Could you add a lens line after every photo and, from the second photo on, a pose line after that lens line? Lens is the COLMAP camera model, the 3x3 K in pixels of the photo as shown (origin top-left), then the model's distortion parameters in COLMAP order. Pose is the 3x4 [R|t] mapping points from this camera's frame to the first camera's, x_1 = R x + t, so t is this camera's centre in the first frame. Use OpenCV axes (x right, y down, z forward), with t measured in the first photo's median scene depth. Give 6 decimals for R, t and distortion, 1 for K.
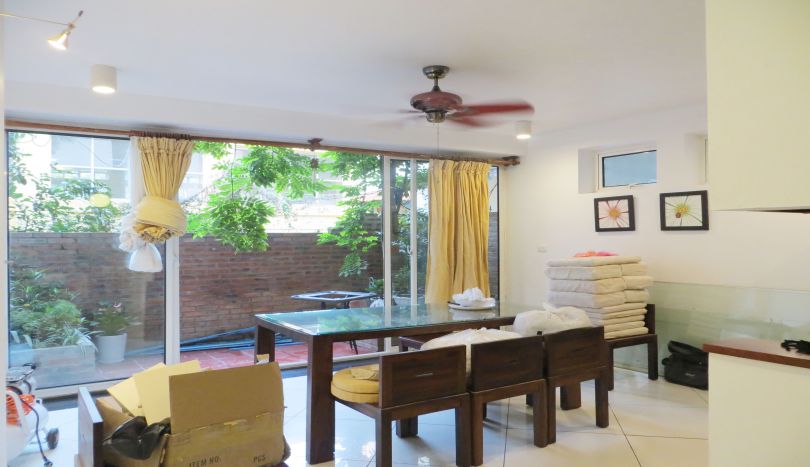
lens RADIAL K [[613.2, 0, 404.4], [0, 613.2, 234.1], [0, 0, 1]] dist [-0.011987, -0.000216]
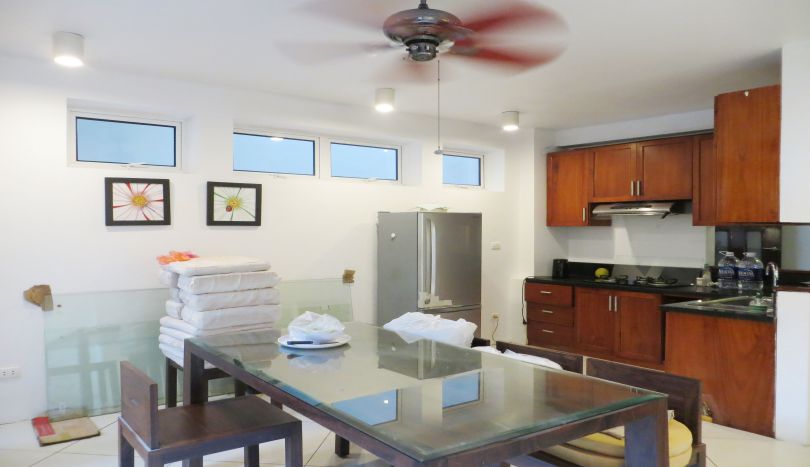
lens RADIAL K [[613.2, 0, 402.6], [0, 613.2, 231.9], [0, 0, 1]] dist [-0.011987, -0.000216]
pose [[-0.060321, 0.000778, 0.998179, -0.445457], [-0.004699, 0.999988, -0.001063, 0.002753], [-0.998168, -0.004755, -0.060317, 0.784349]]
